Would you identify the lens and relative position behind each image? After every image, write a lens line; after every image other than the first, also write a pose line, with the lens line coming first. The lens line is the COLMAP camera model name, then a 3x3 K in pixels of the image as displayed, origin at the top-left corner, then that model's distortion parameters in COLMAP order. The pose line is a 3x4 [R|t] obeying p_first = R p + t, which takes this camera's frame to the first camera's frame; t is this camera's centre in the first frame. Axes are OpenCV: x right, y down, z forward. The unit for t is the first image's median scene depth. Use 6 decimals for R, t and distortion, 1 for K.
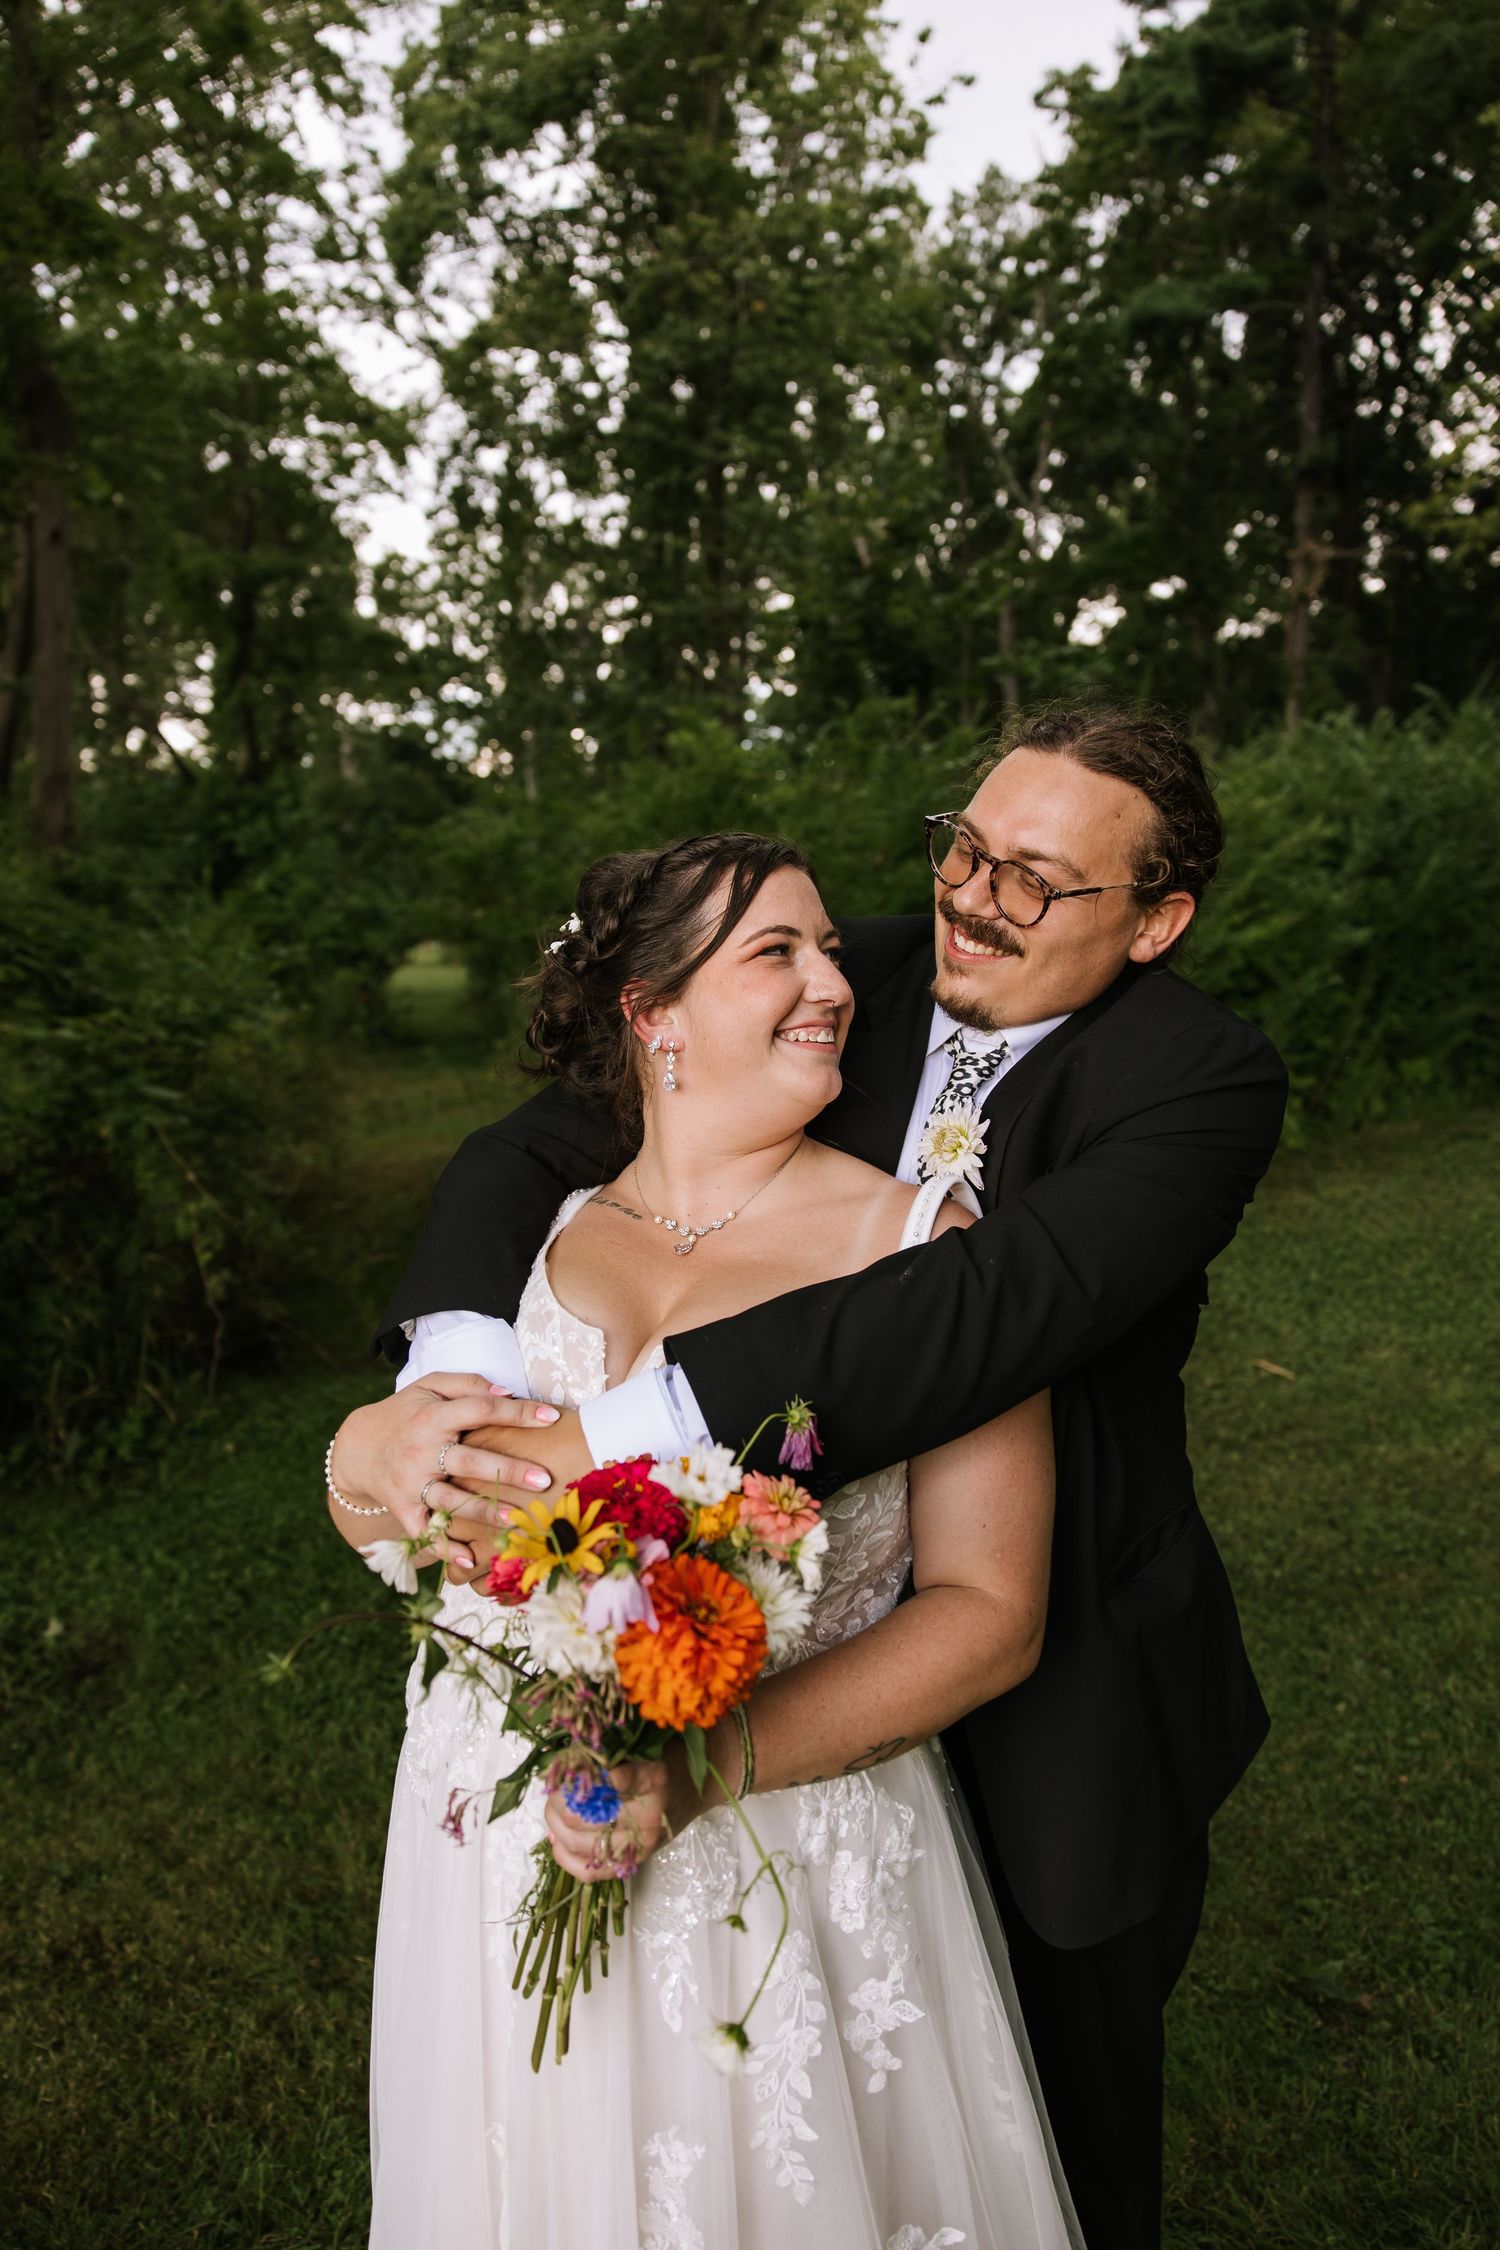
lens RADIAL K [[1500.8, 0, 751.5], [0, 1500.8, 1127.5], [0, 0, 1]] dist [0.011361, -0.005665]
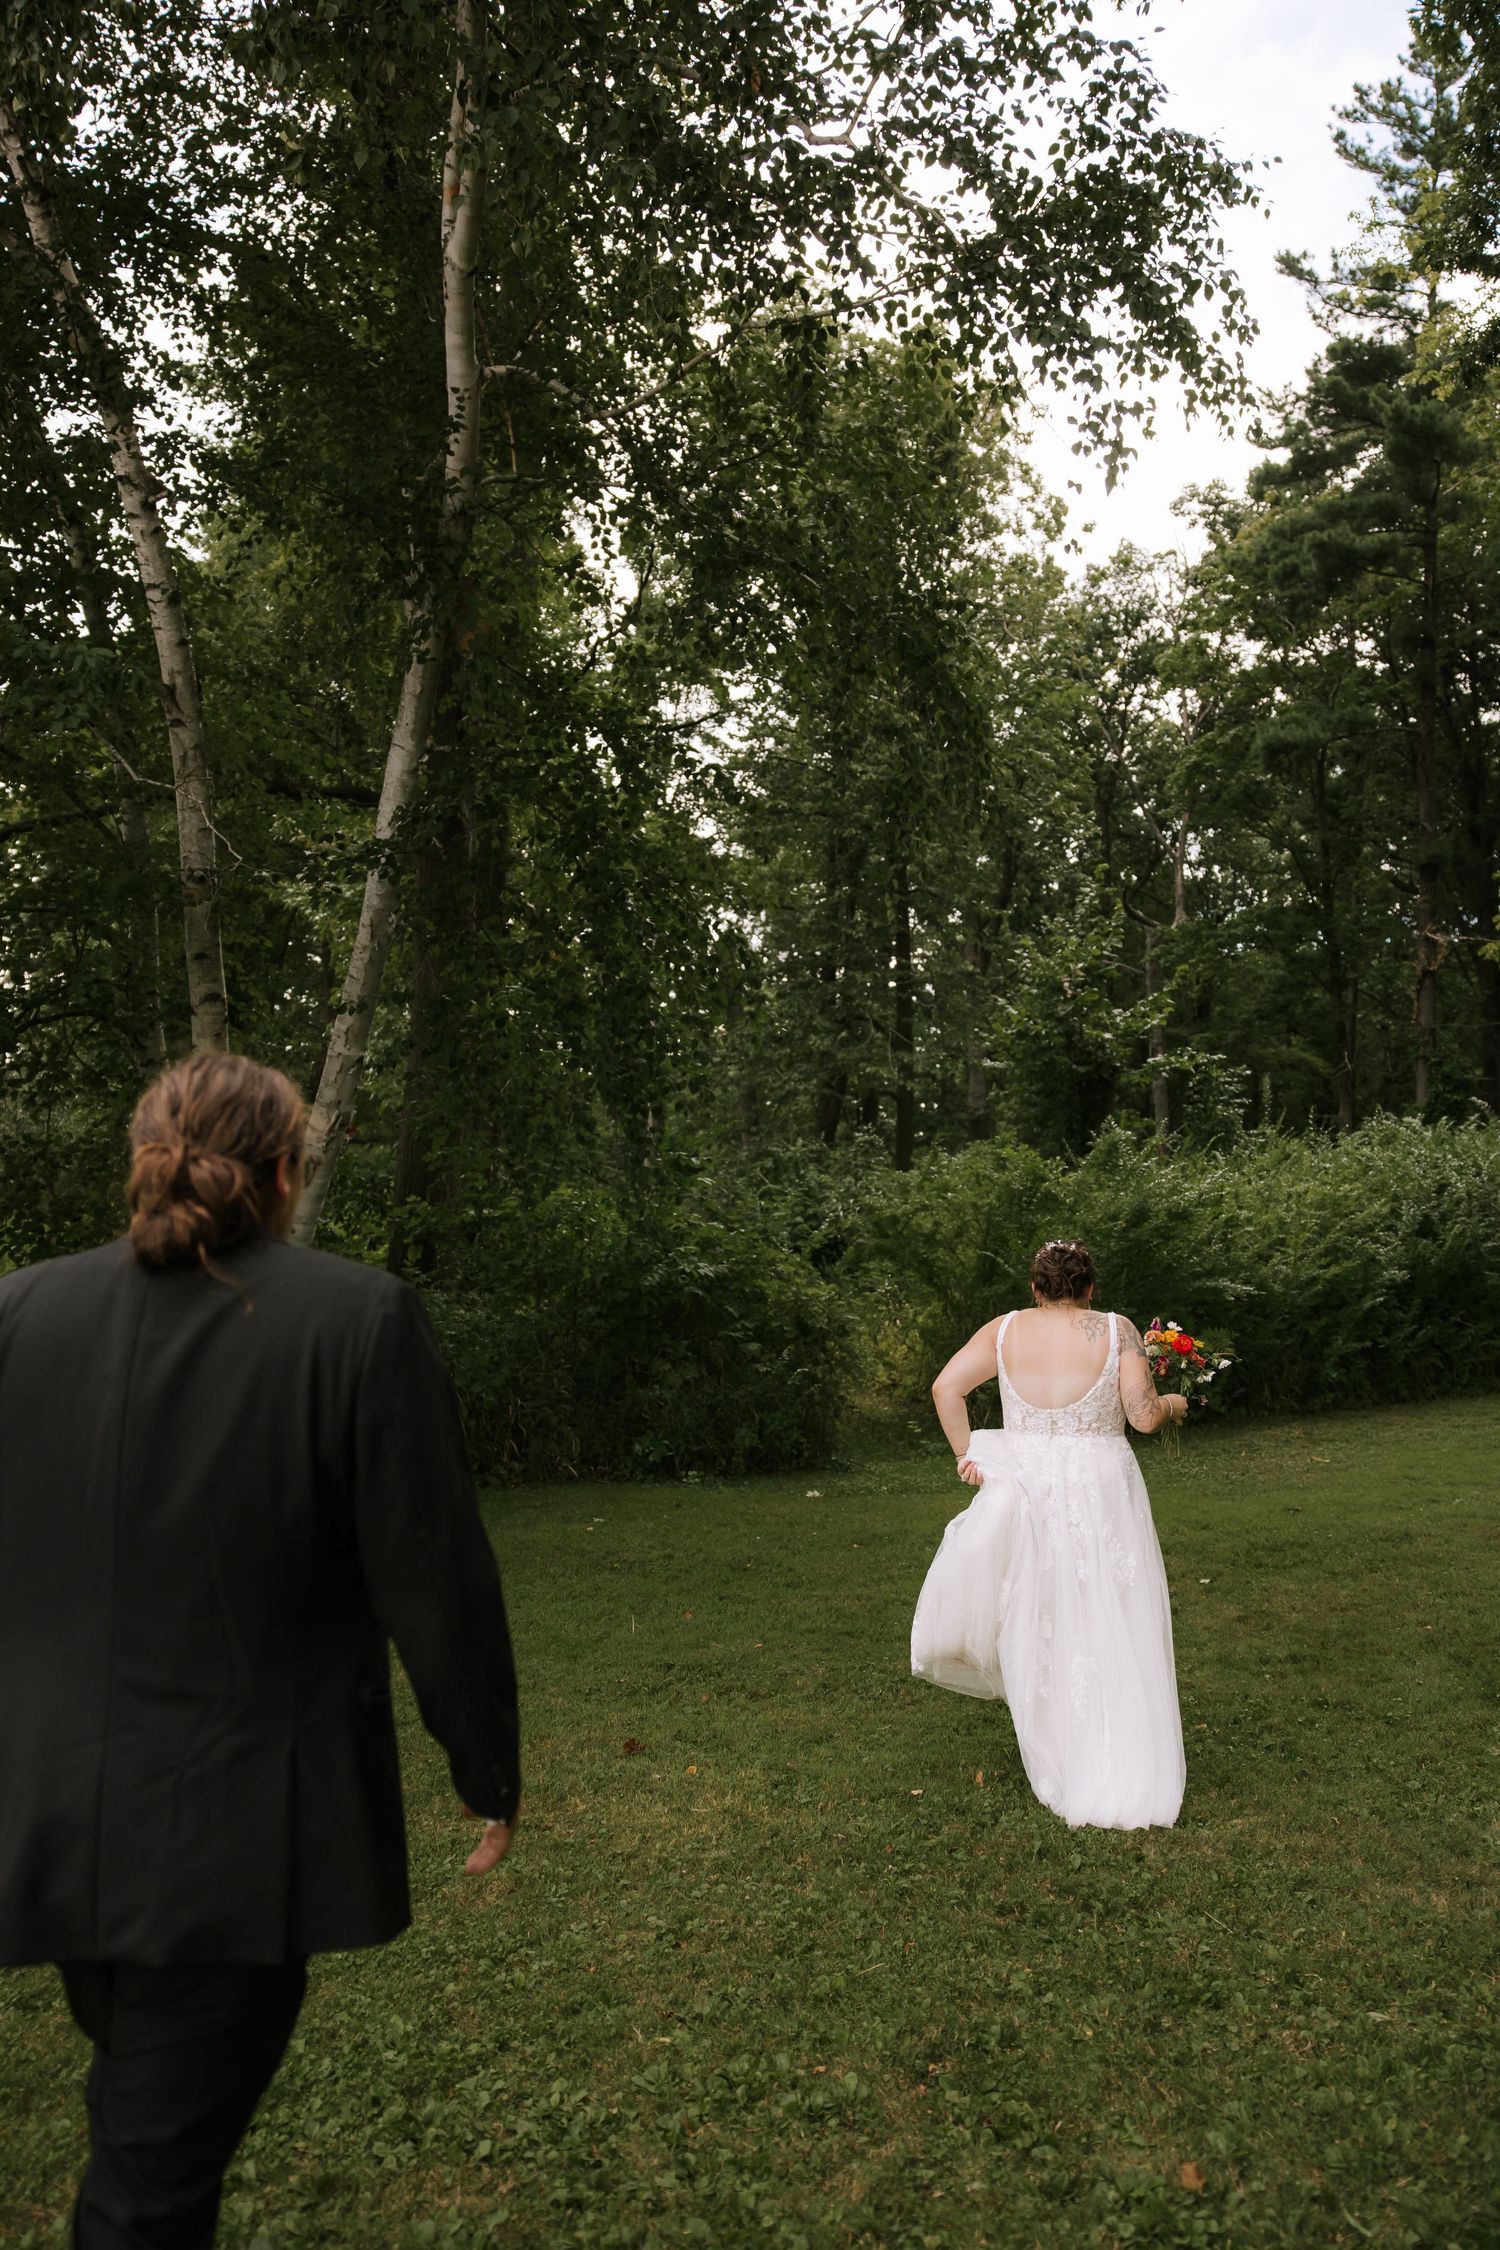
lens RADIAL K [[1846.3, 0, 735.3], [0, 1846.3, 1105.7], [0, 0, 1]] dist [-0.018171, 0.011183]
pose [[0.998359, 0.028946, -0.049419, -0.070671], [-0.038554, 0.977755, -0.206177, 0.042027], [0.042351, 0.207744, 0.977266, -0.321409]]
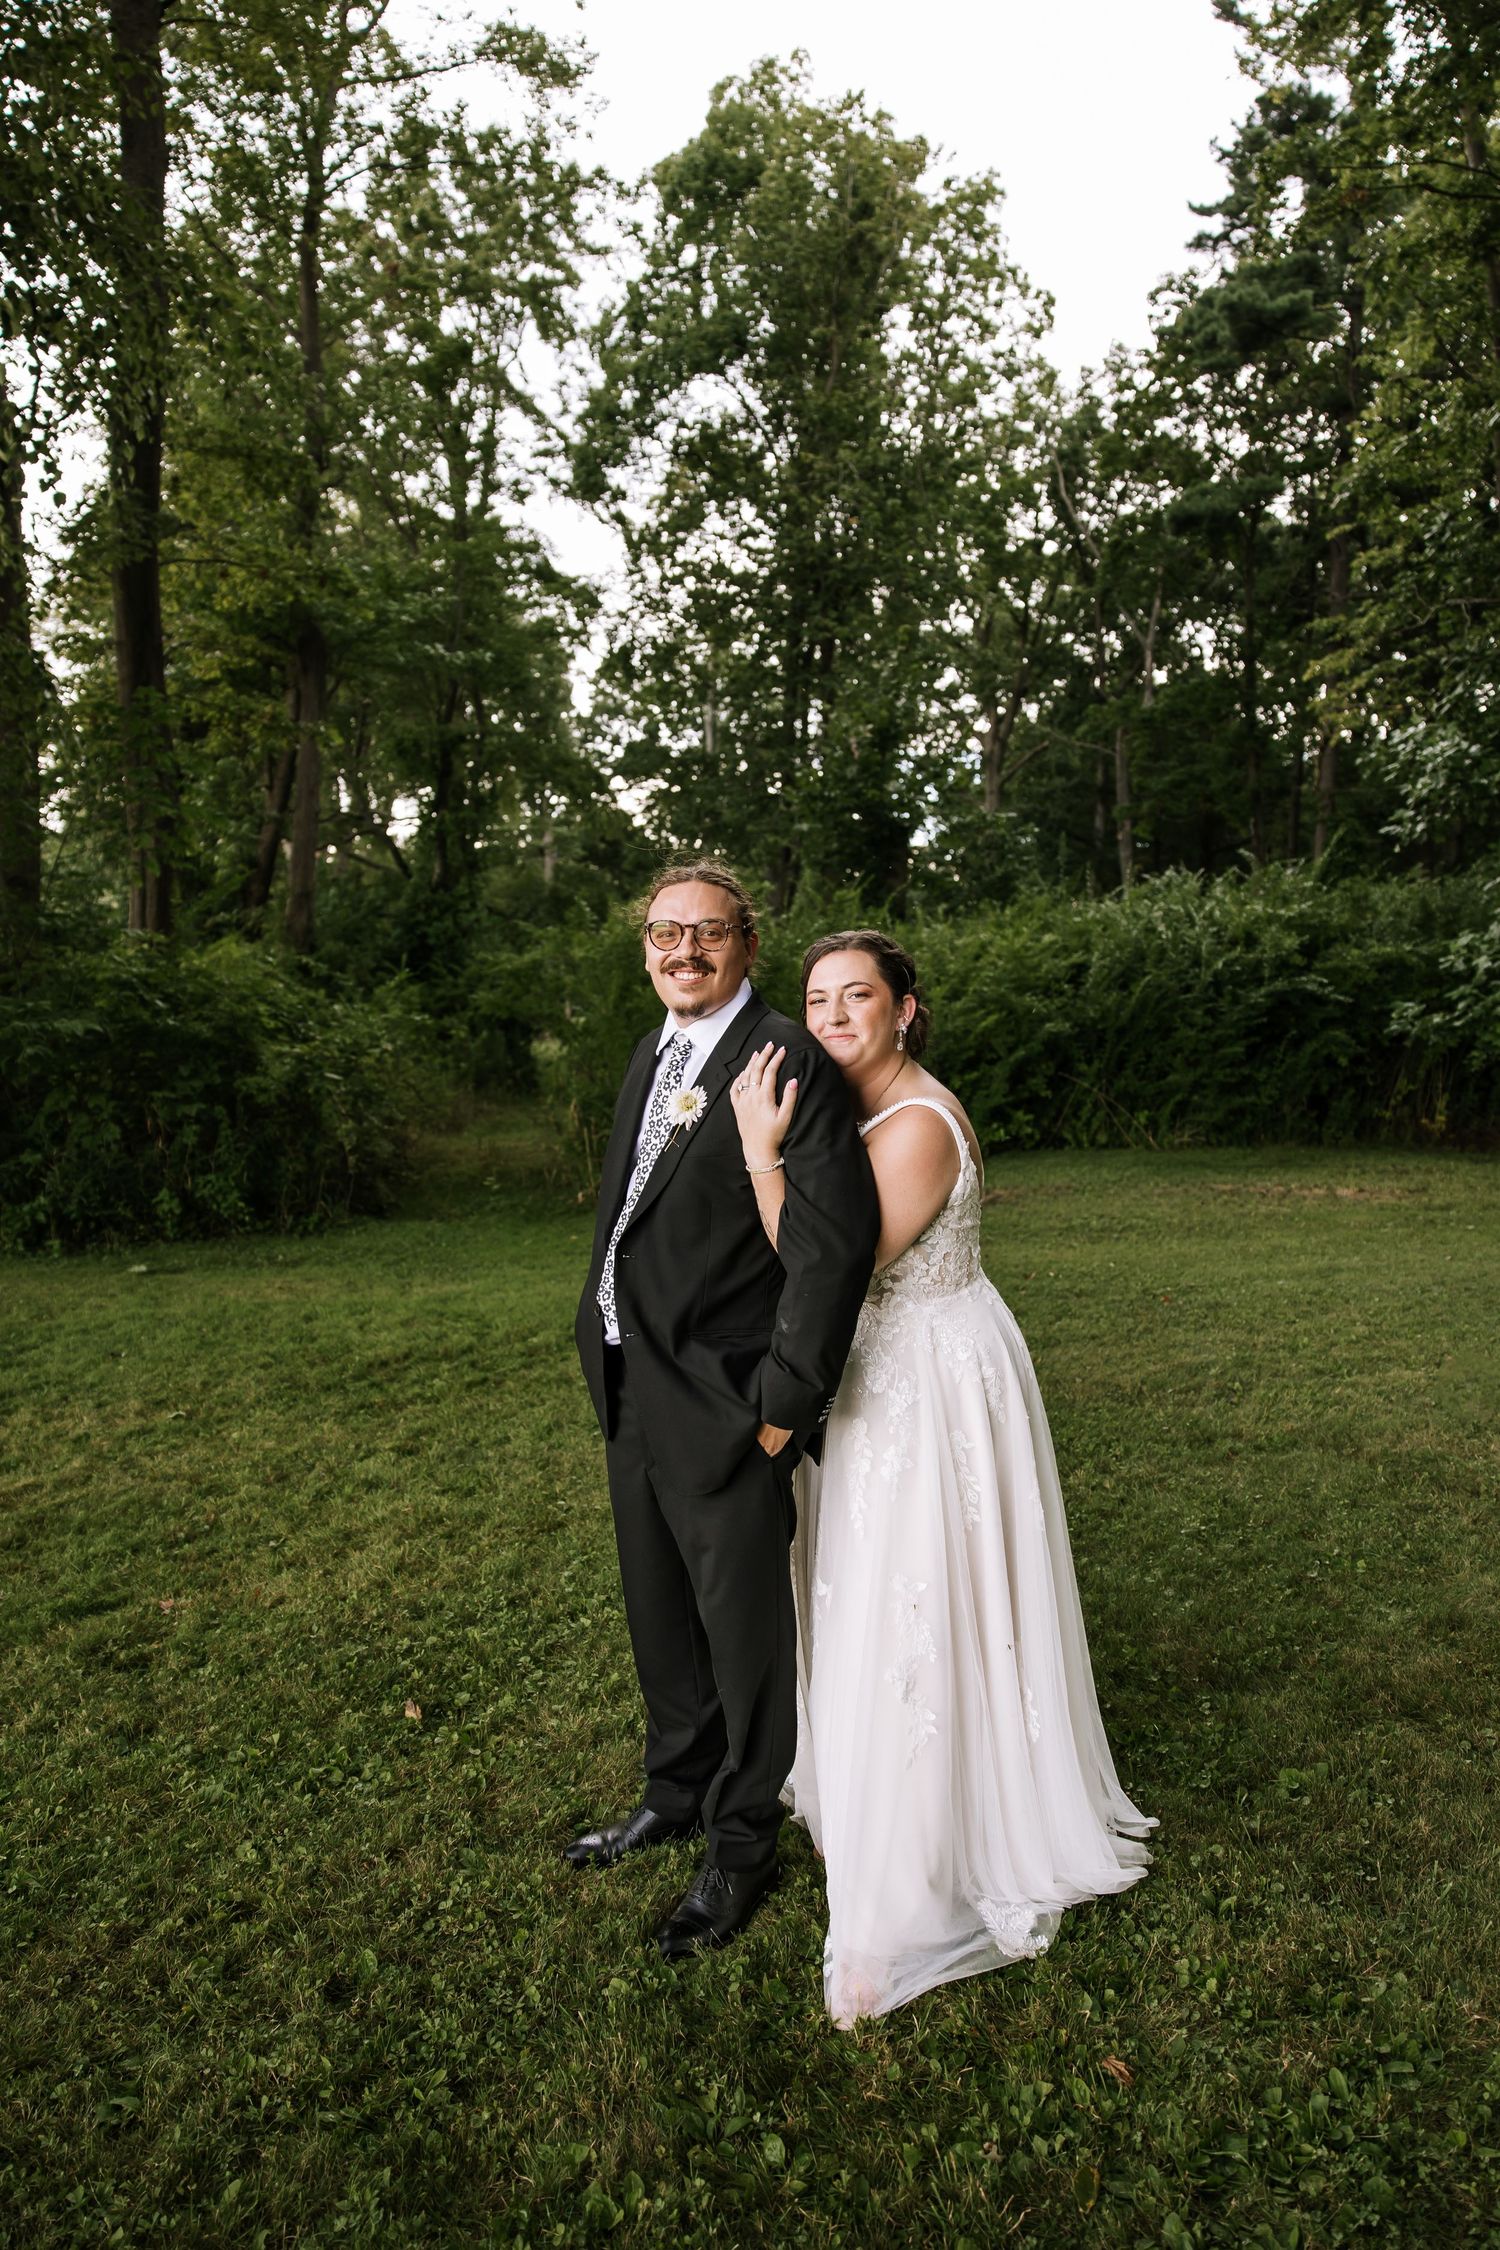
lens RADIAL K [[1500.8, 0, 753.0], [0, 1500.8, 1116.7], [0, 0, 1]] dist [0.011361, -0.005665]
pose [[0.990527, 0.037880, -0.131993, 0.088949], [-0.045231, 0.997562, -0.053145, 0.021065], [0.129658, 0.058611, 0.989825, -0.193411]]
